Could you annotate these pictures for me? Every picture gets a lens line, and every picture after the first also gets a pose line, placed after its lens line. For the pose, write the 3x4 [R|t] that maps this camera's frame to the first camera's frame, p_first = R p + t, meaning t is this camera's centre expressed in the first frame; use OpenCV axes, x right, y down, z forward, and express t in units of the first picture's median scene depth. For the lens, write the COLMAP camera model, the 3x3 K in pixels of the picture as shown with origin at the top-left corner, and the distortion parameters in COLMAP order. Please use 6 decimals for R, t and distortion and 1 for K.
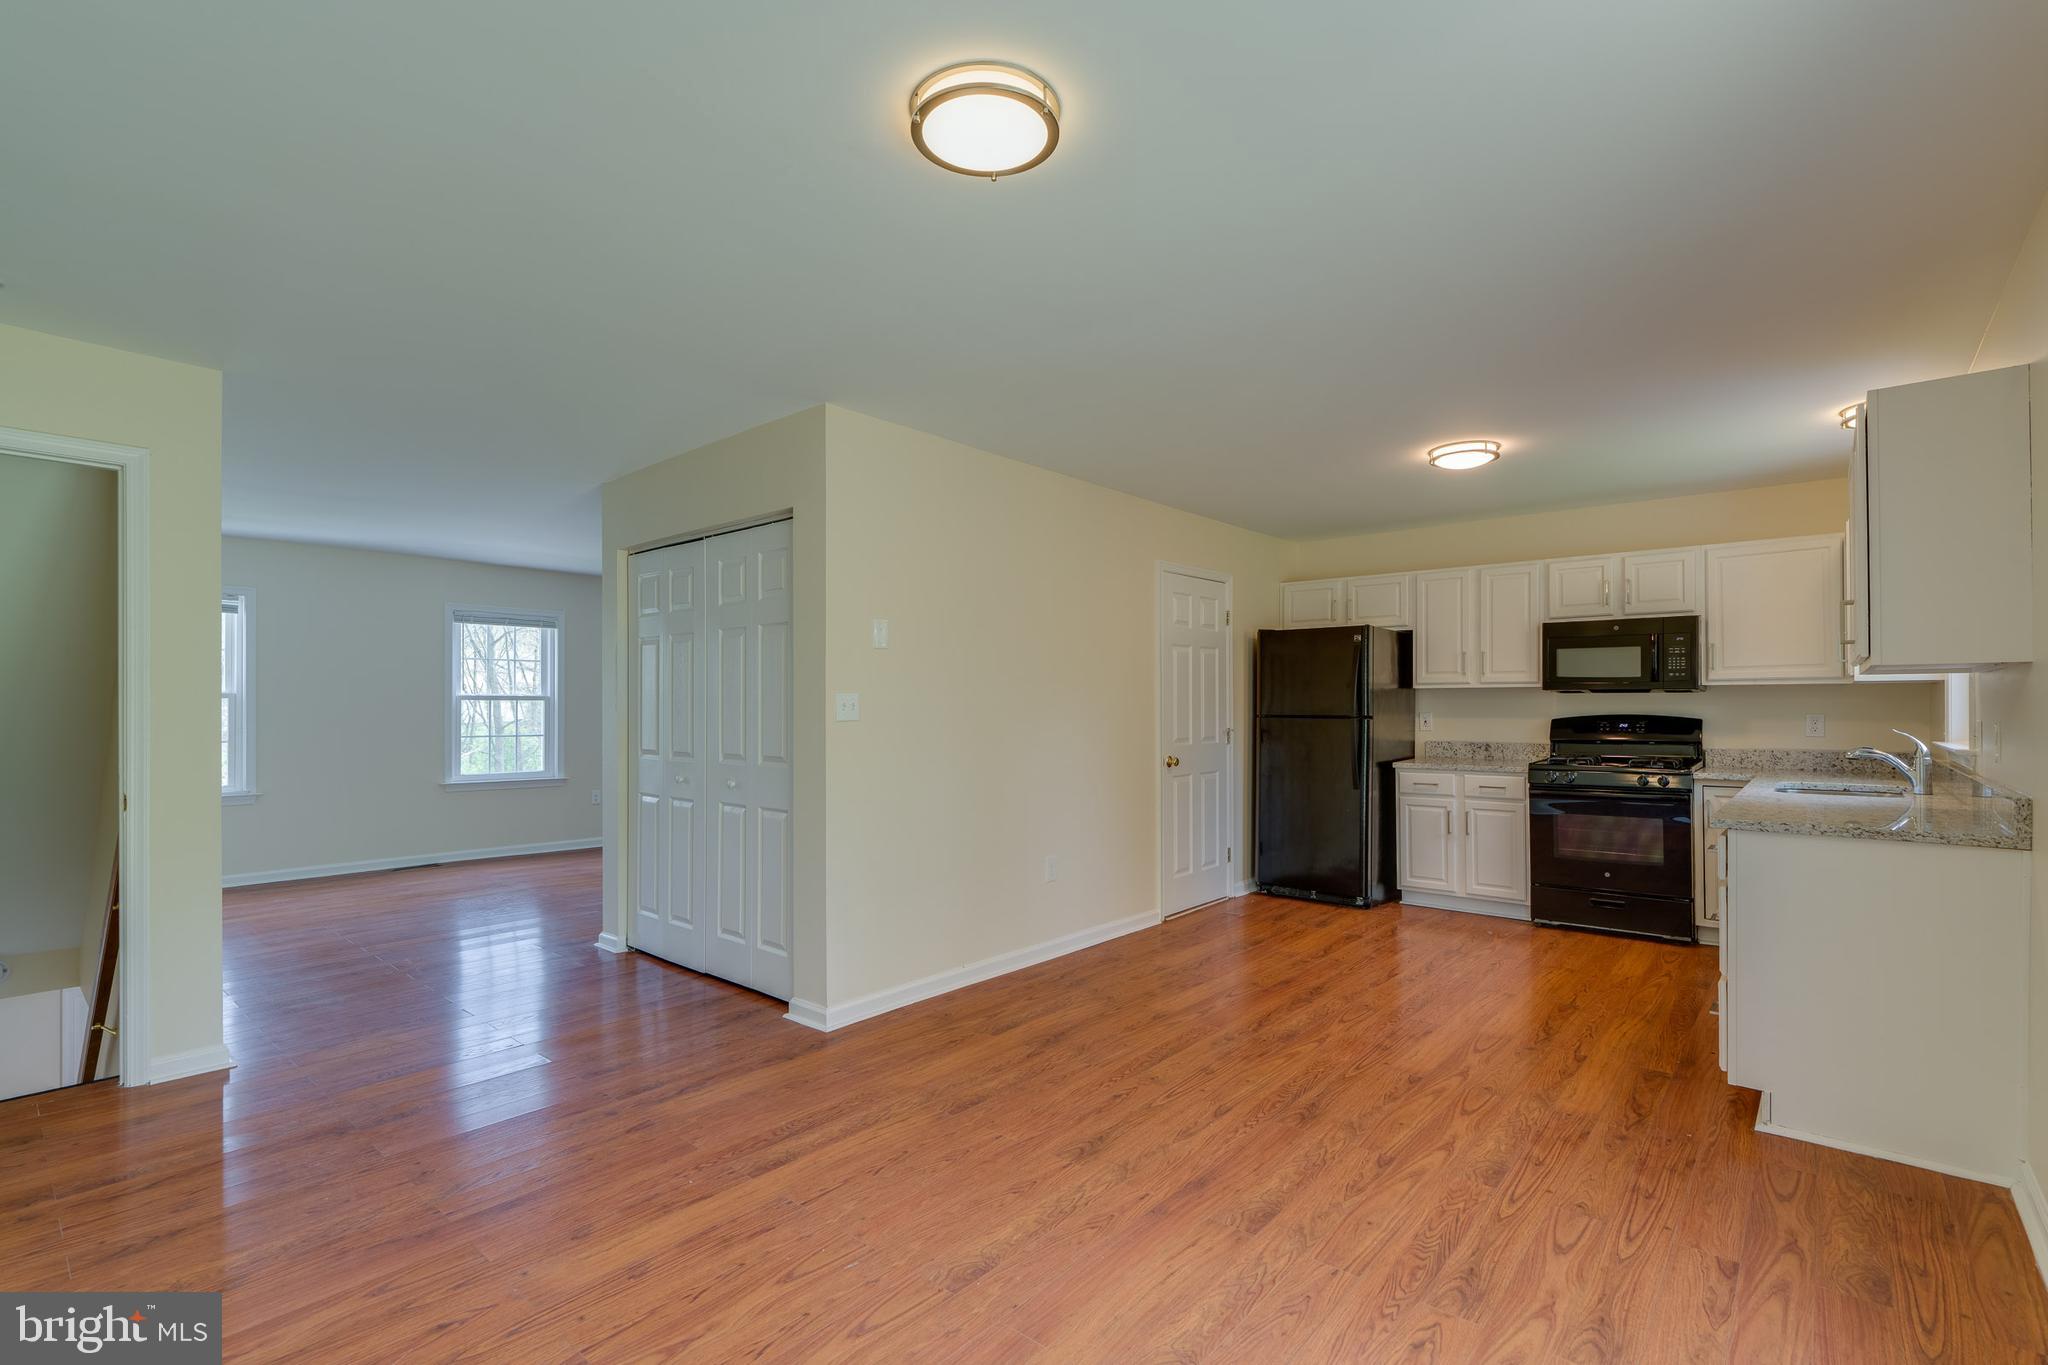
lens RADIAL K [[929.9, 0, 1022.1], [0, 929.9, 695.6], [0, 0, 1]] dist [-0.003042, 0.000920]
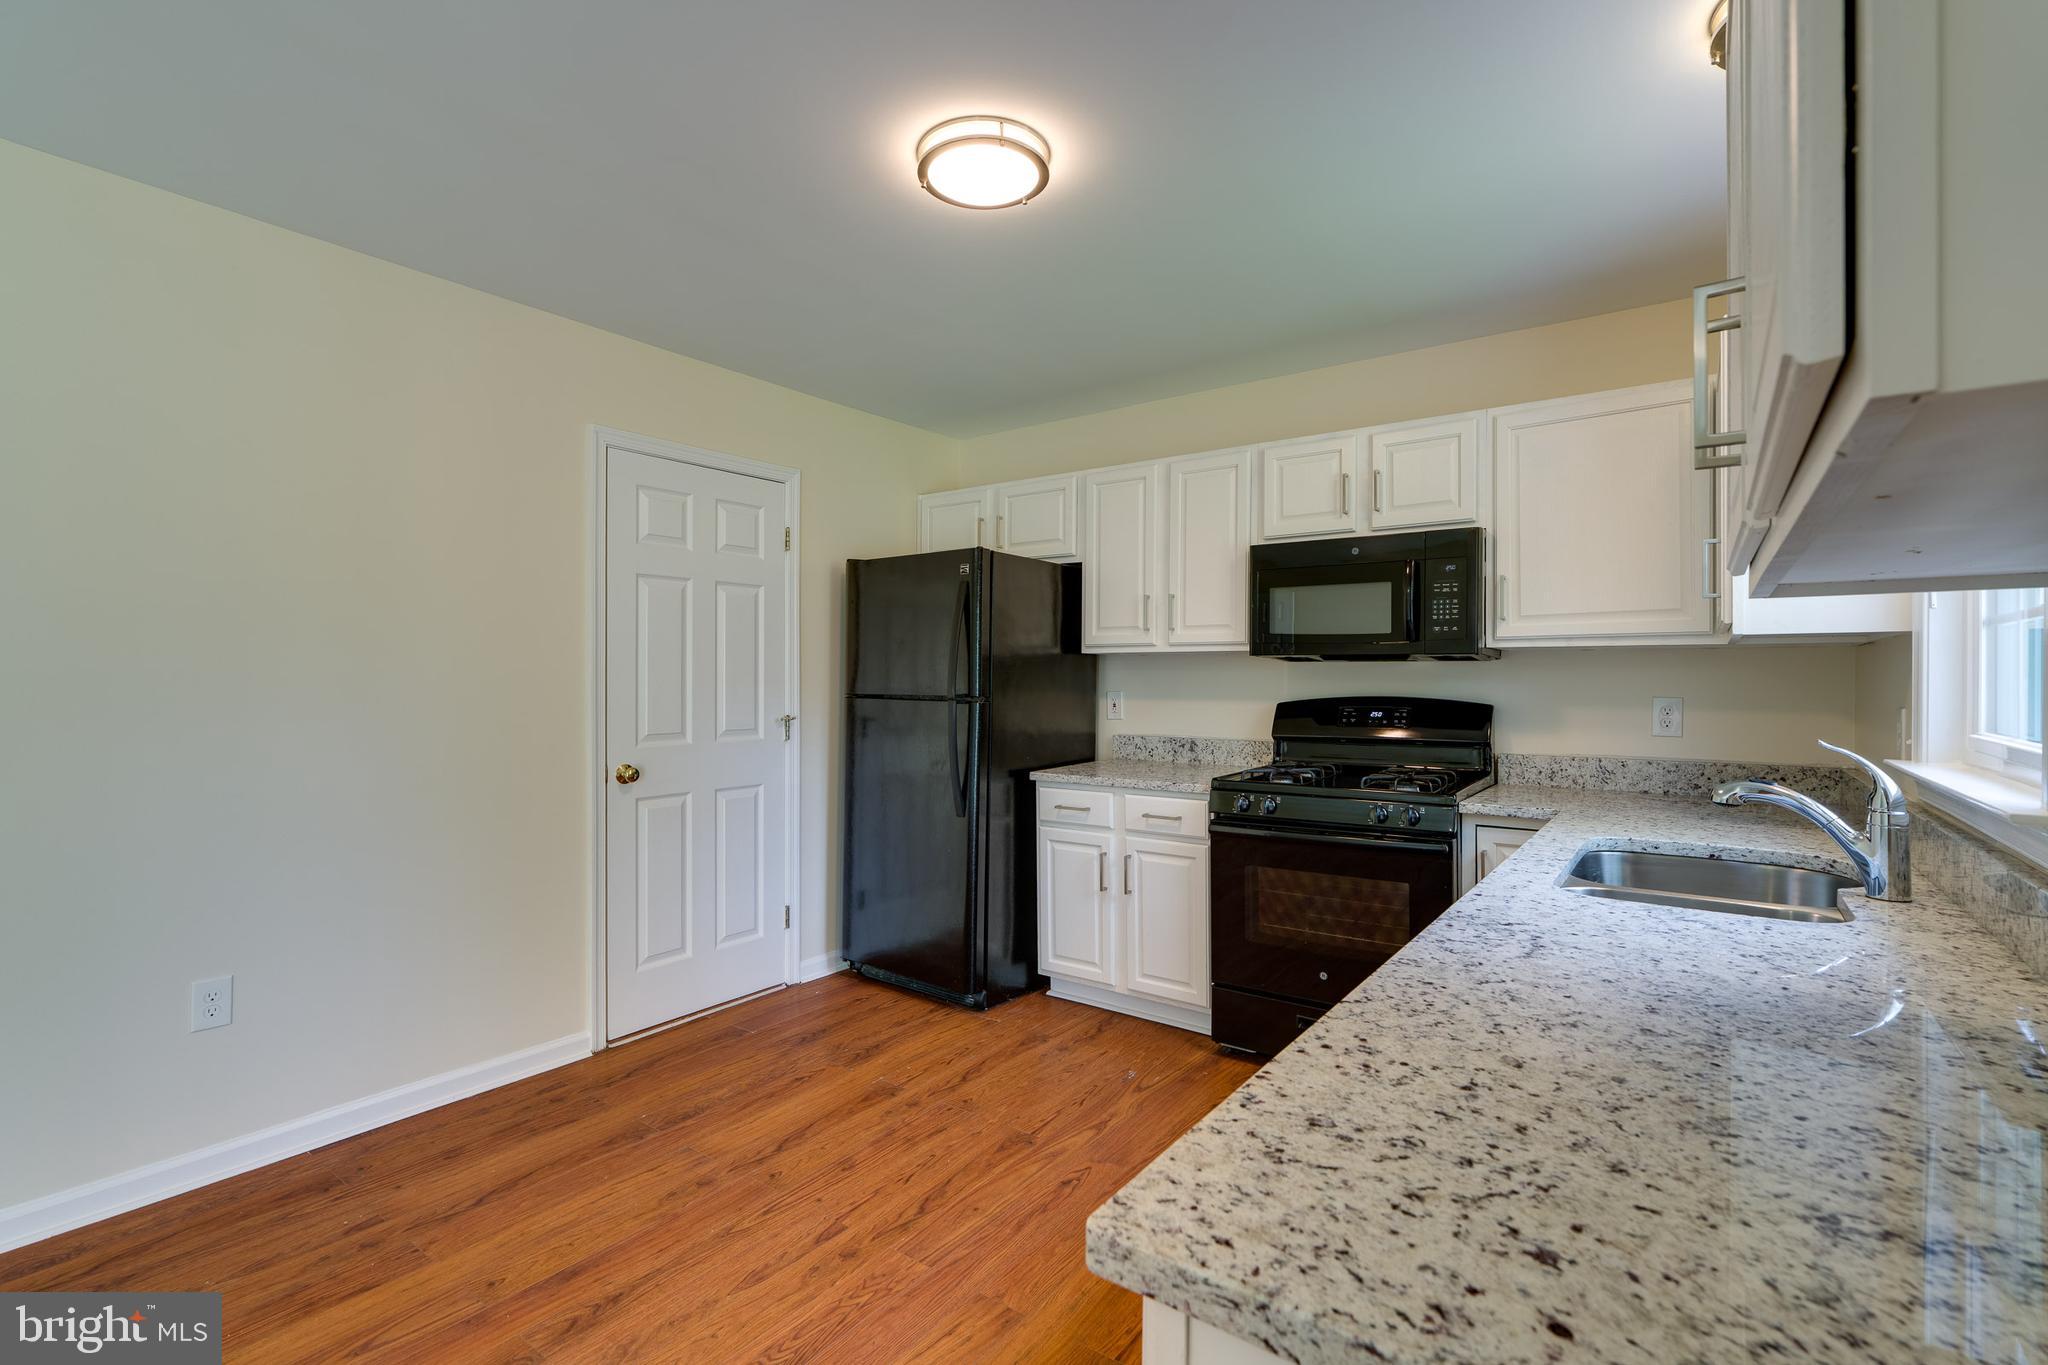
lens RADIAL K [[929.9, 0, 1006.7], [0, 929.9, 677.0], [0, 0, 1]] dist [-0.003042, 0.000920]
pose [[0.997501, 0.005157, 0.070466, 0.389191], [-0.005822, 0.999940, 0.009242, 0.003465], [-0.070414, -0.009629, 0.997471, 0.436848]]
